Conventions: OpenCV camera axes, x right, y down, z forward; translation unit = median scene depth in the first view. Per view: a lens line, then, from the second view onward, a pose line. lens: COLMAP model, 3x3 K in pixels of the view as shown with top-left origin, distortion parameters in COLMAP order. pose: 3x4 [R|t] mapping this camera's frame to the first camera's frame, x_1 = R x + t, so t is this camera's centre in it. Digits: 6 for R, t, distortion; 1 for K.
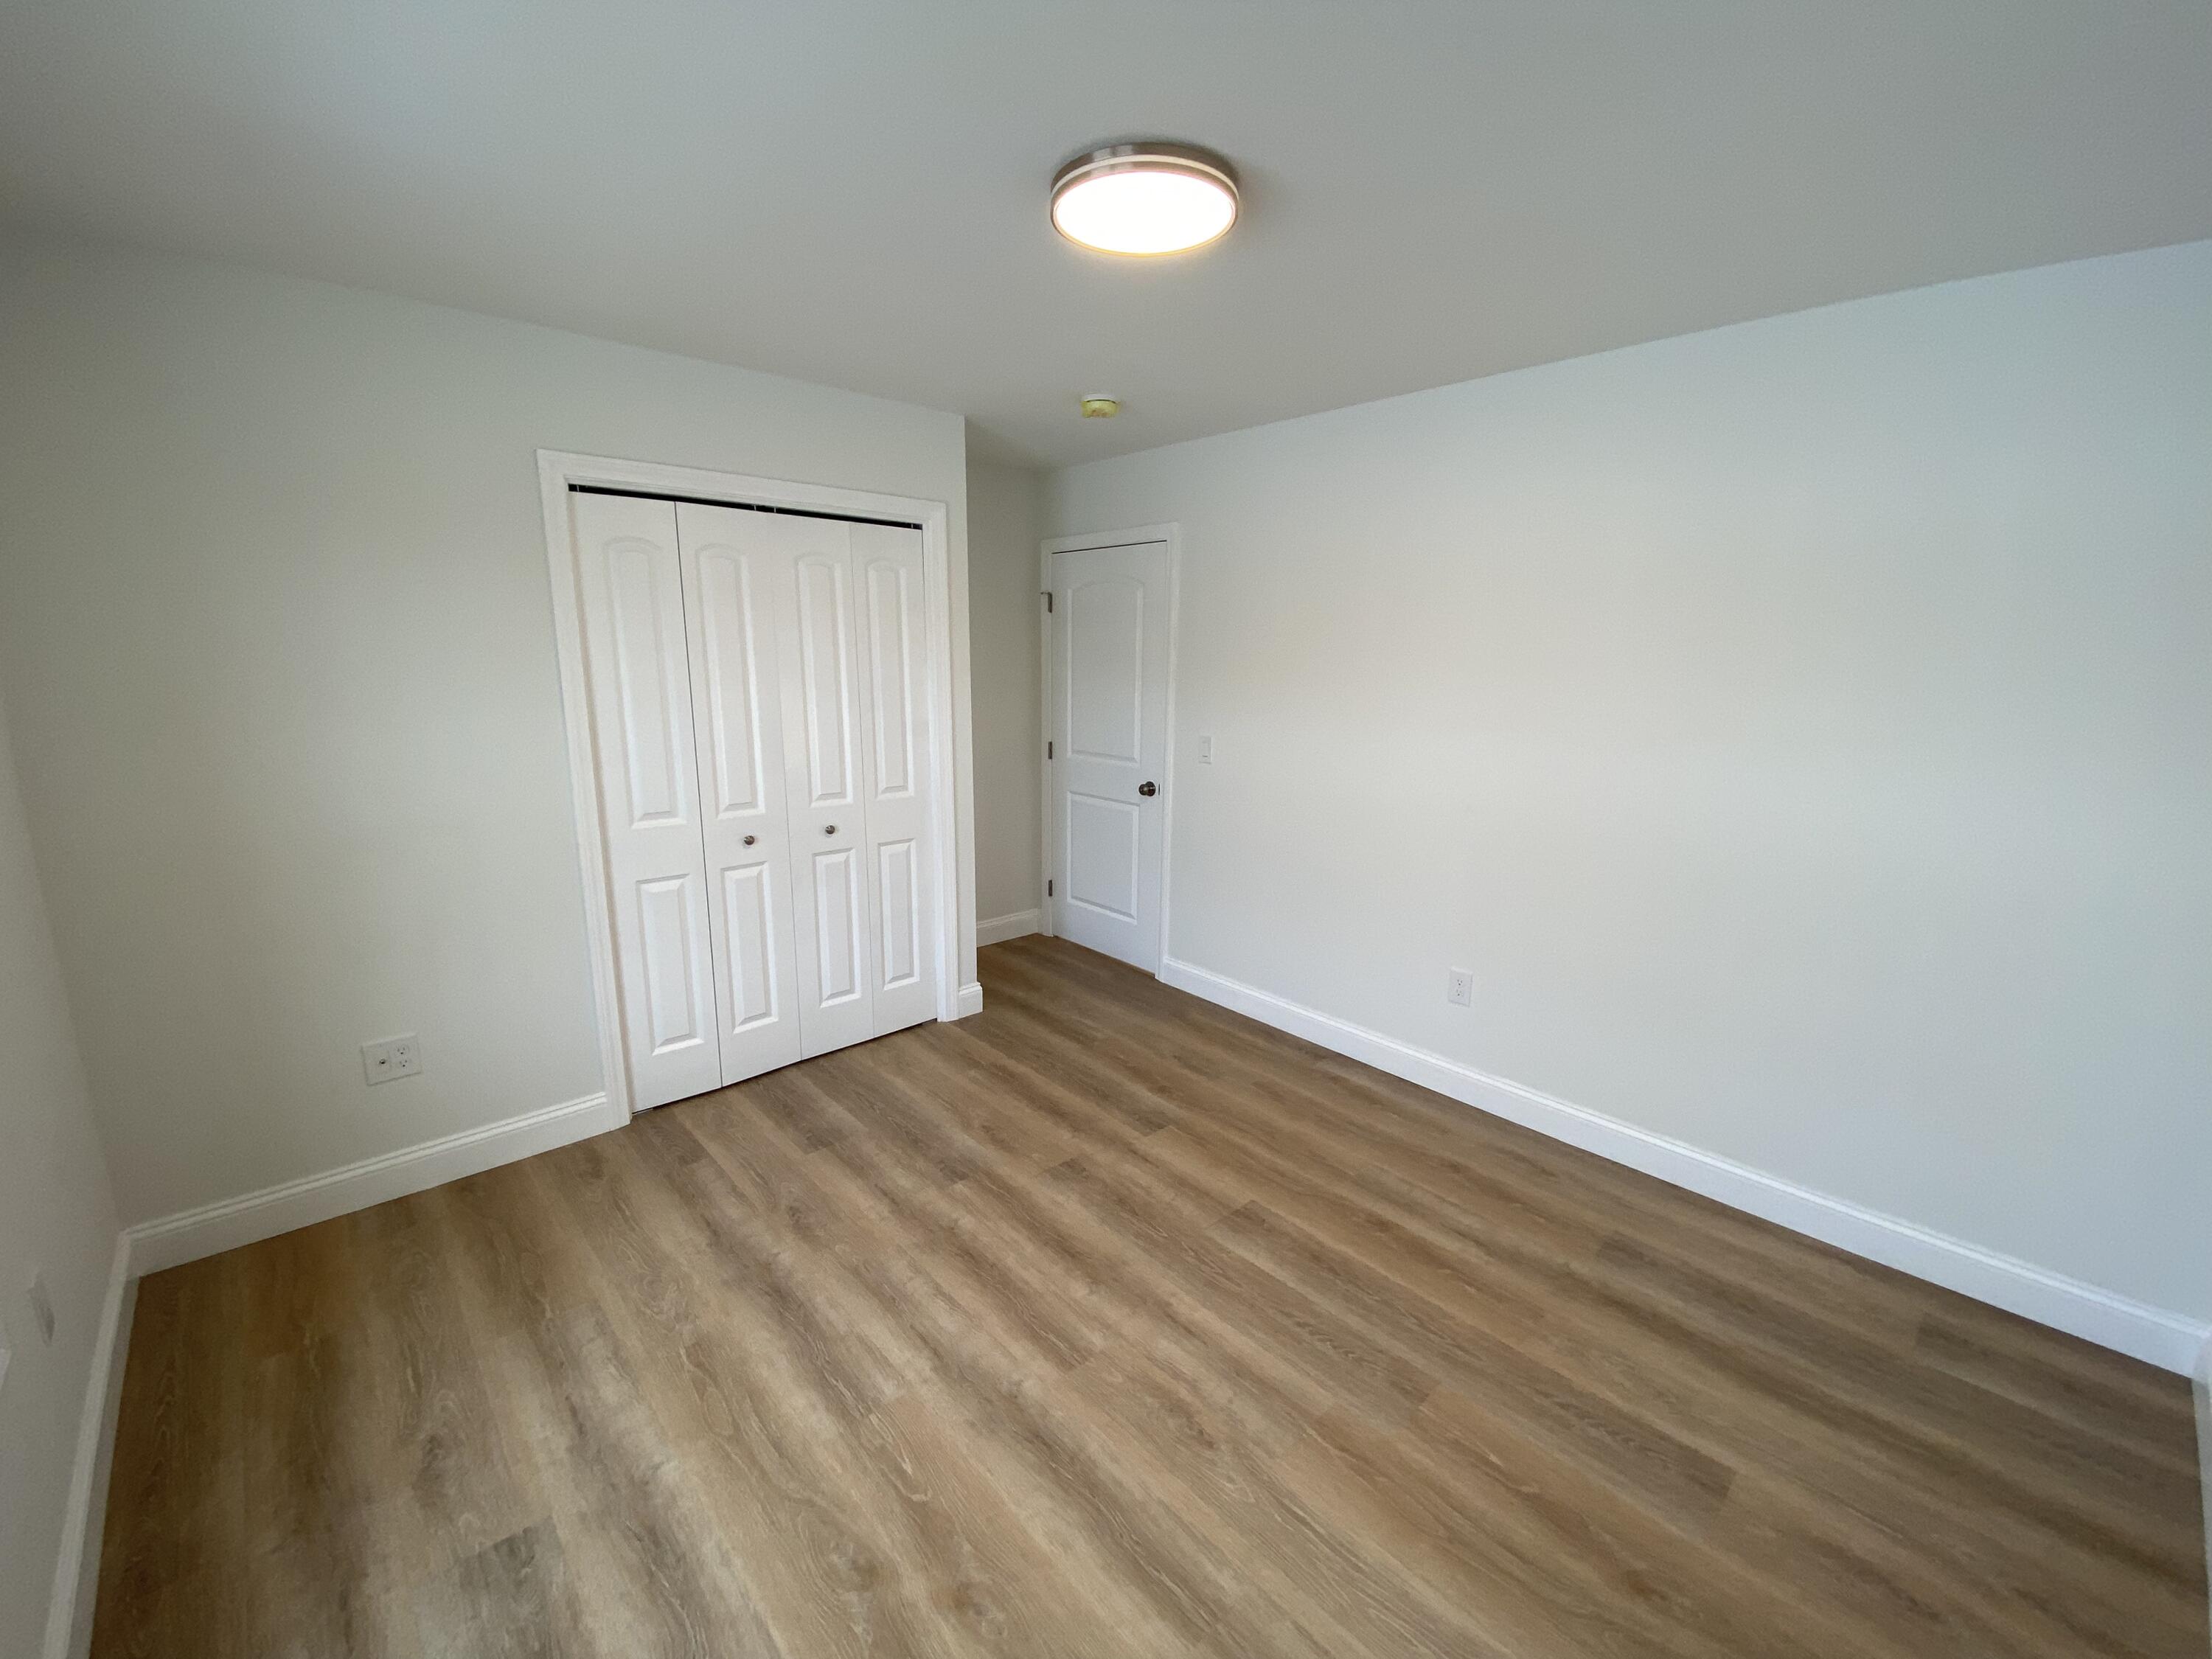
lens RADIAL K [[903.9, 0, 1106.3], [0, 903.9, 825.5], [0, 0, 1]] dist [-0.000581, -0.000240]
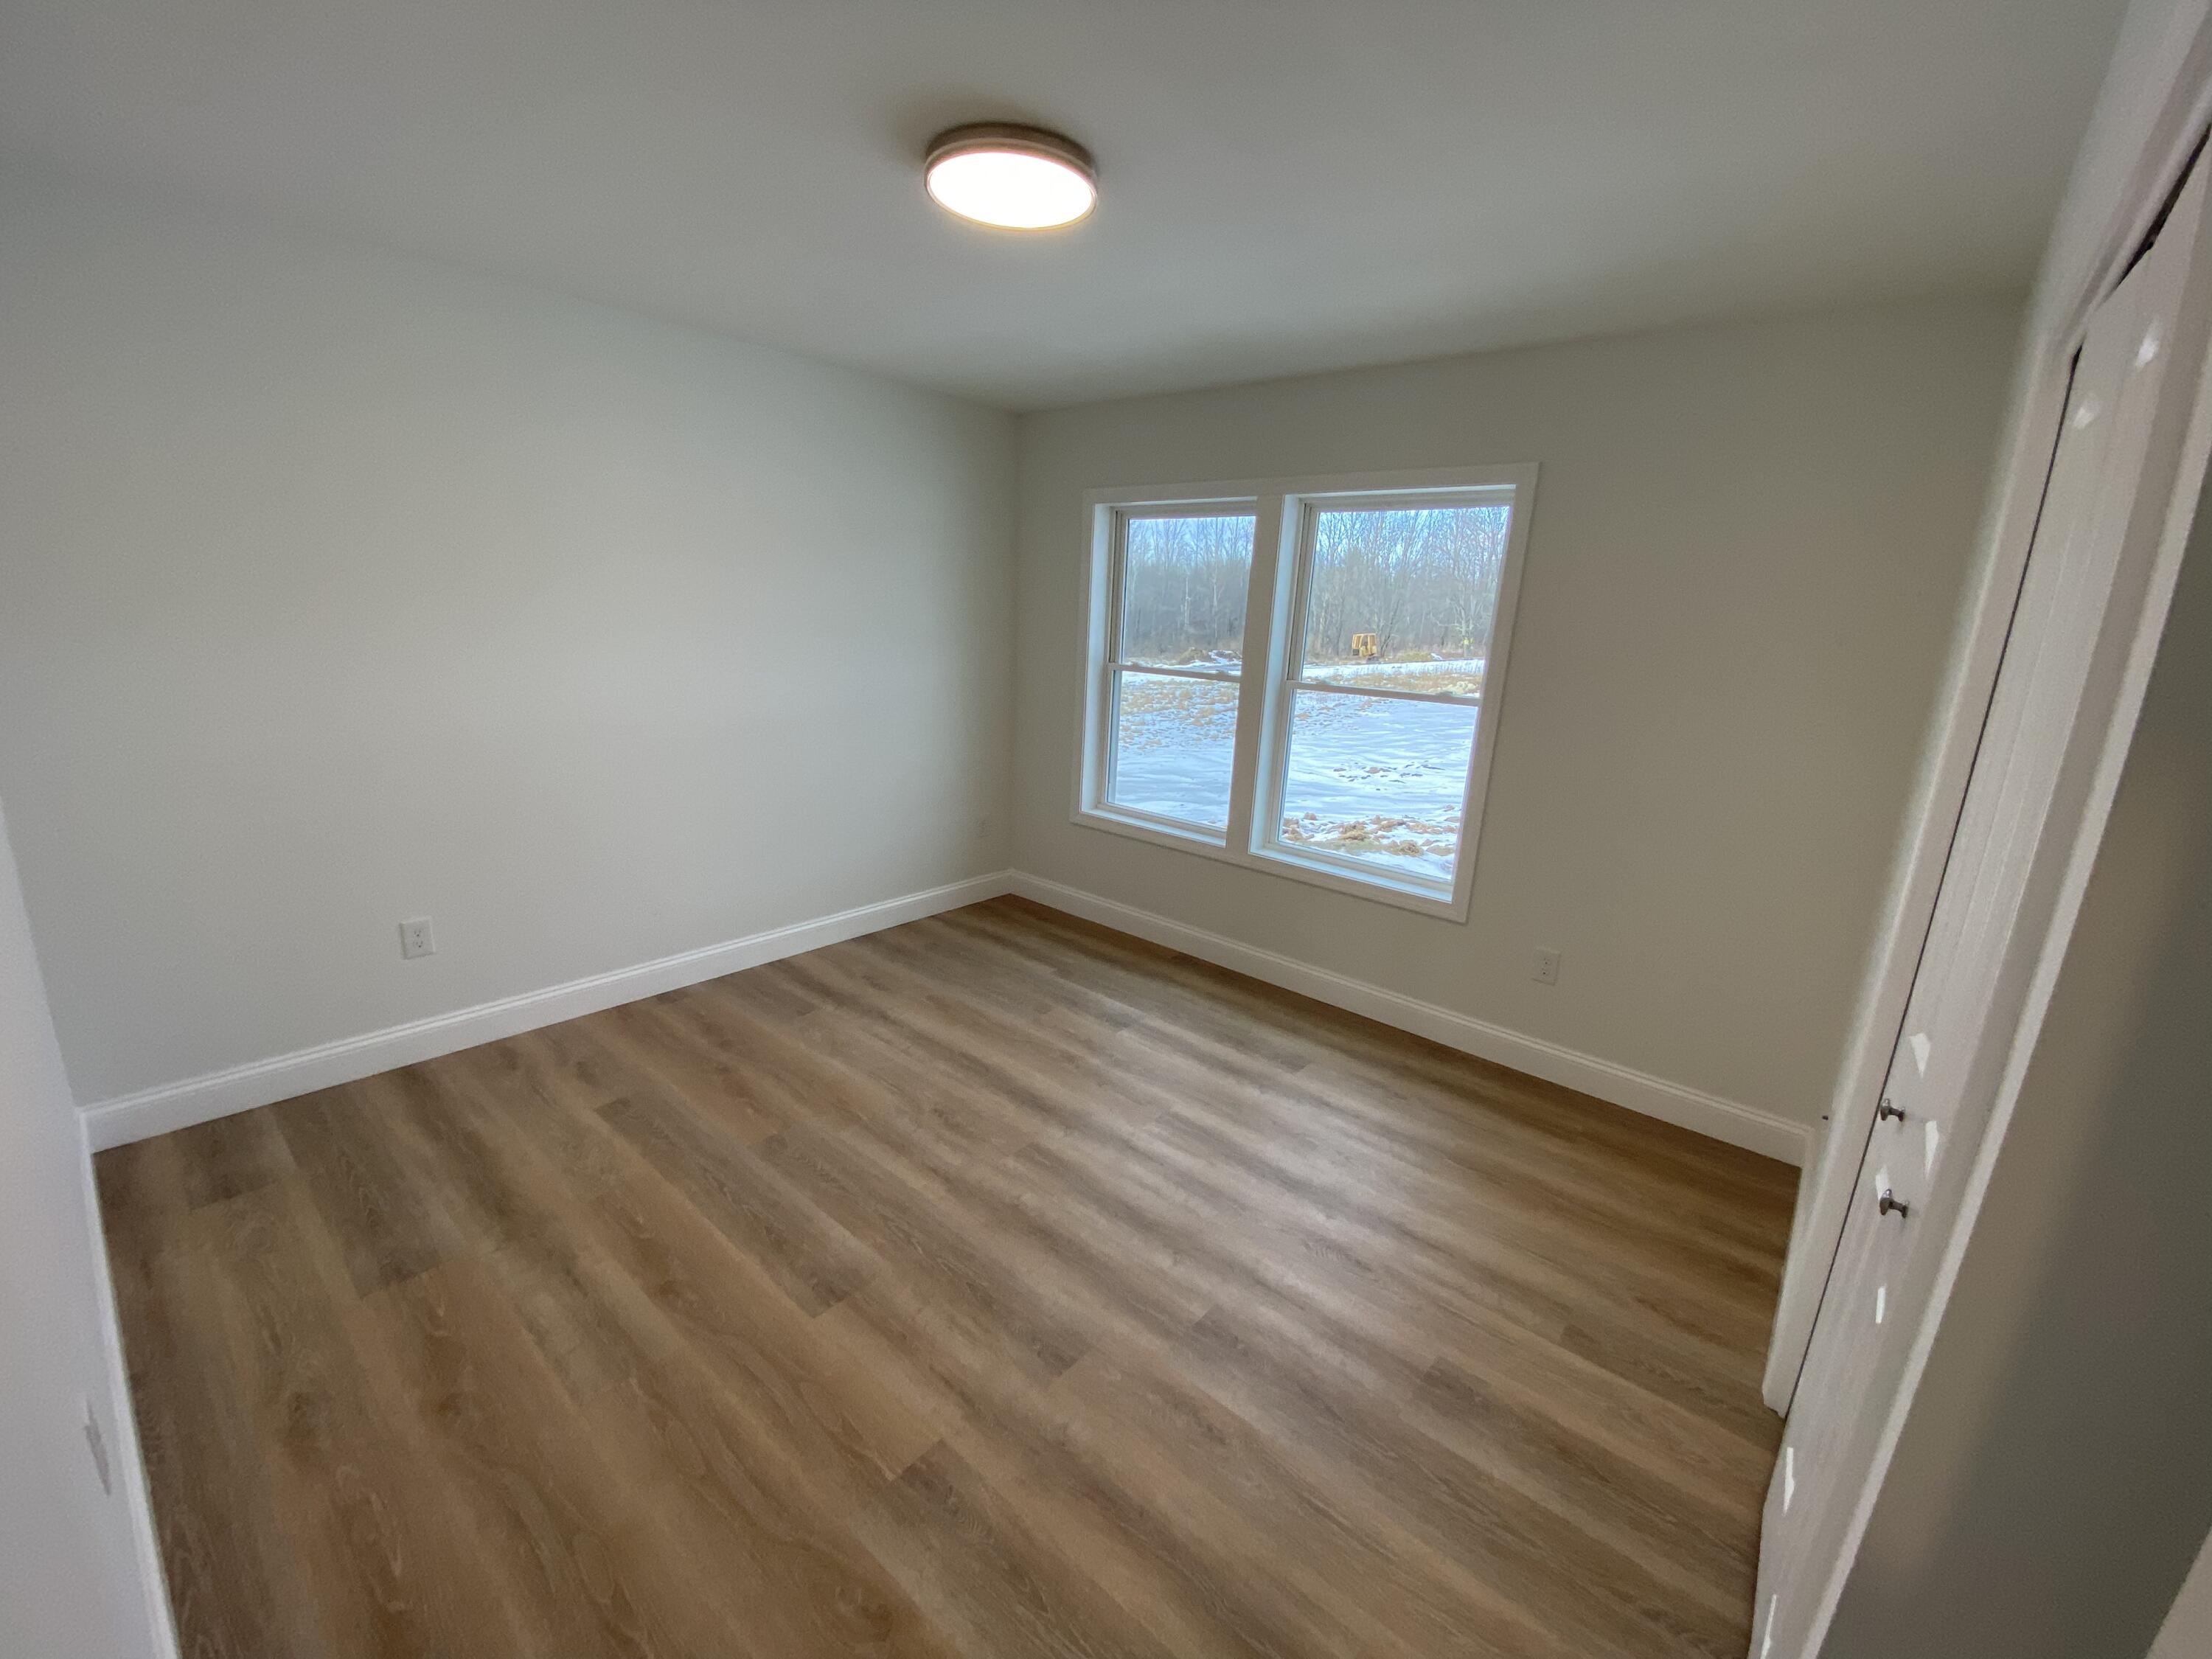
lens RADIAL K [[903.9, 0, 1104.3], [0, 903.9, 830.6], [0, 0, 1]] dist [-0.000581, -0.000240]
pose [[-0.990898, -0.031025, -0.130989, 0.033810], [-0.083936, 0.903153, 0.421034, -0.318055], [0.105240, 0.428197, -0.897537, 1.640412]]
